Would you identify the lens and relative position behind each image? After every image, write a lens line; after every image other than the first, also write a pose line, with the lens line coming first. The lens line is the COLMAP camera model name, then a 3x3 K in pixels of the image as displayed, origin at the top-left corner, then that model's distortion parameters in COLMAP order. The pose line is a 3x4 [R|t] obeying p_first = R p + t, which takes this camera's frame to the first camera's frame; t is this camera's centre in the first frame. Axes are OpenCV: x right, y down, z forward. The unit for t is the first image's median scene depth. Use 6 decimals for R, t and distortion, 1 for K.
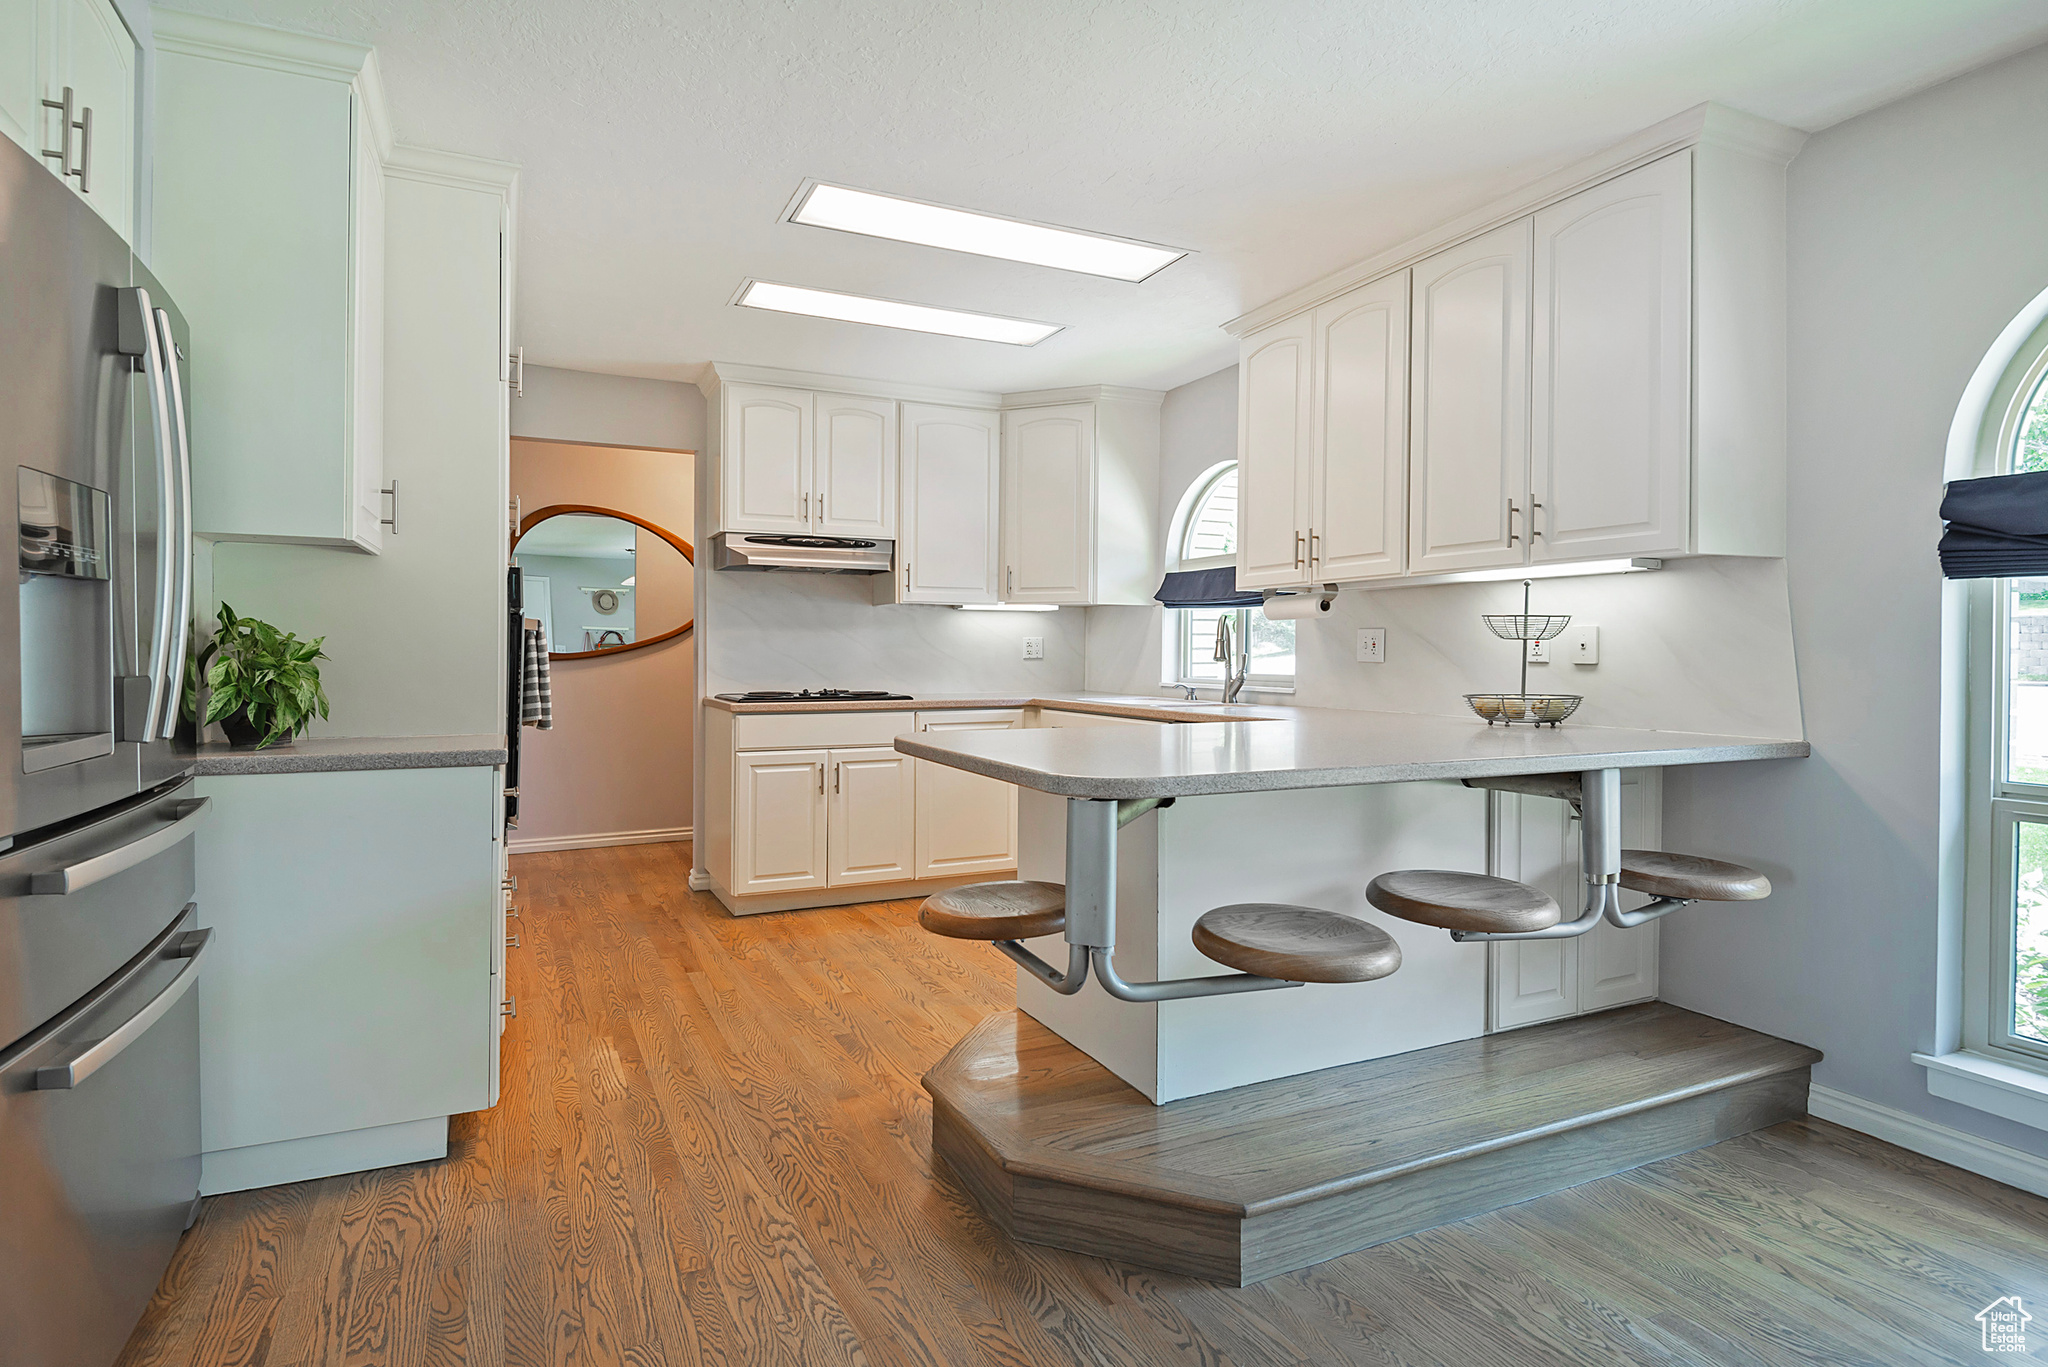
lens RADIAL K [[997.3, 0, 1064.9], [0, 997.3, 665.8], [0, 0, 1]] dist [0.016474, 0.000662]
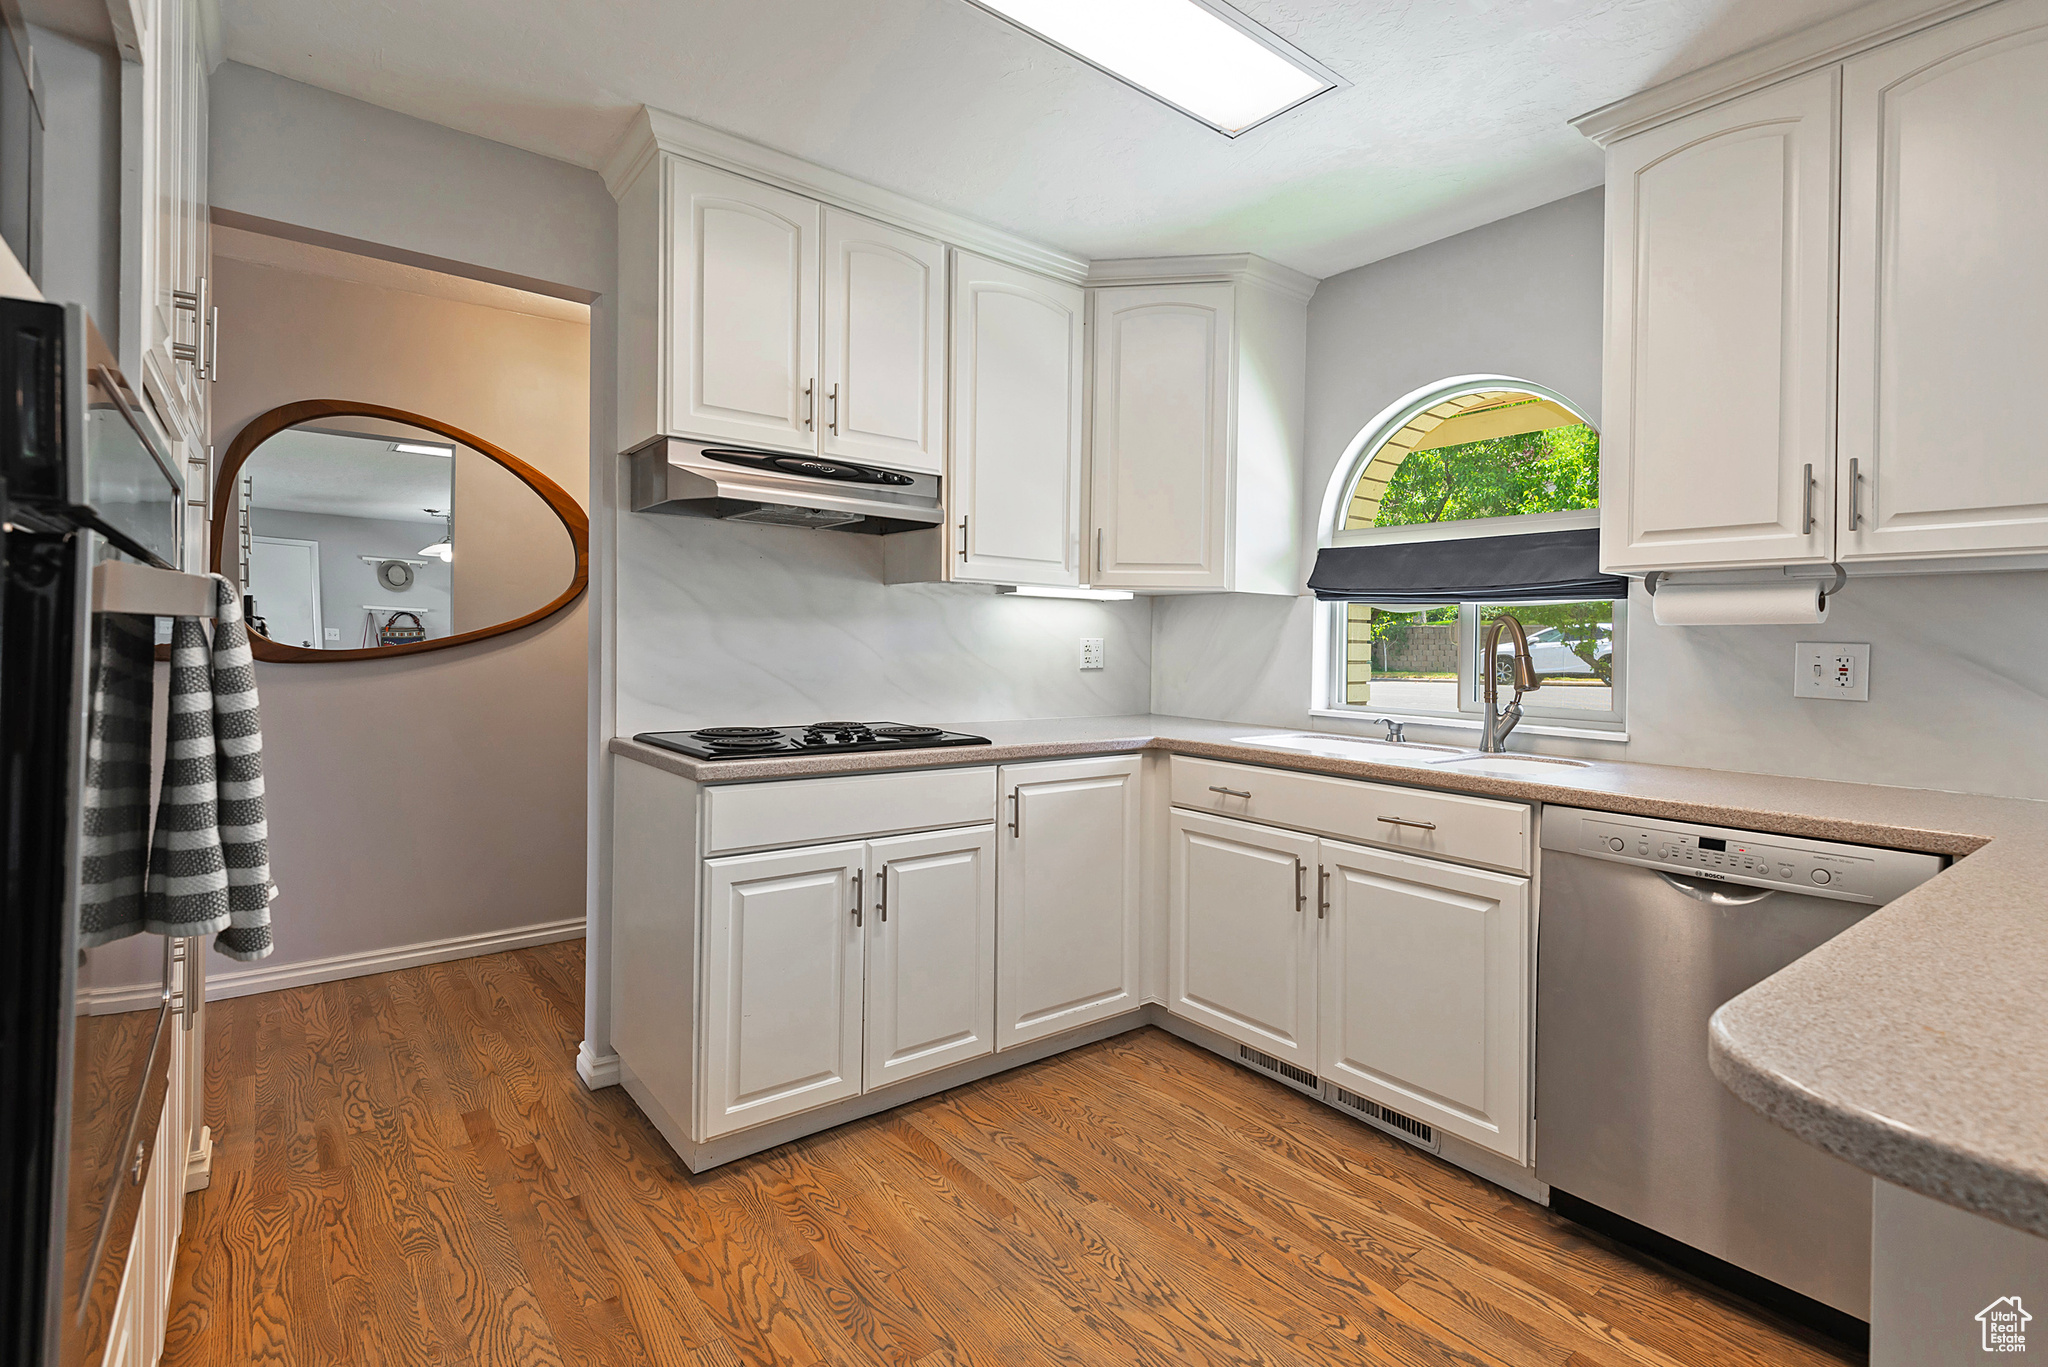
lens RADIAL K [[946.6, 0, 1035.8], [0, 946.6, 673.0], [0, 0, 1]] dist [0.036605, -0.024017]
pose [[0.986413, 0.013420, 0.163737, -0.210183], [-0.016214, 0.999745, 0.015739, -0.016757], [-0.163484, -0.018180, 0.986378, 0.427127]]
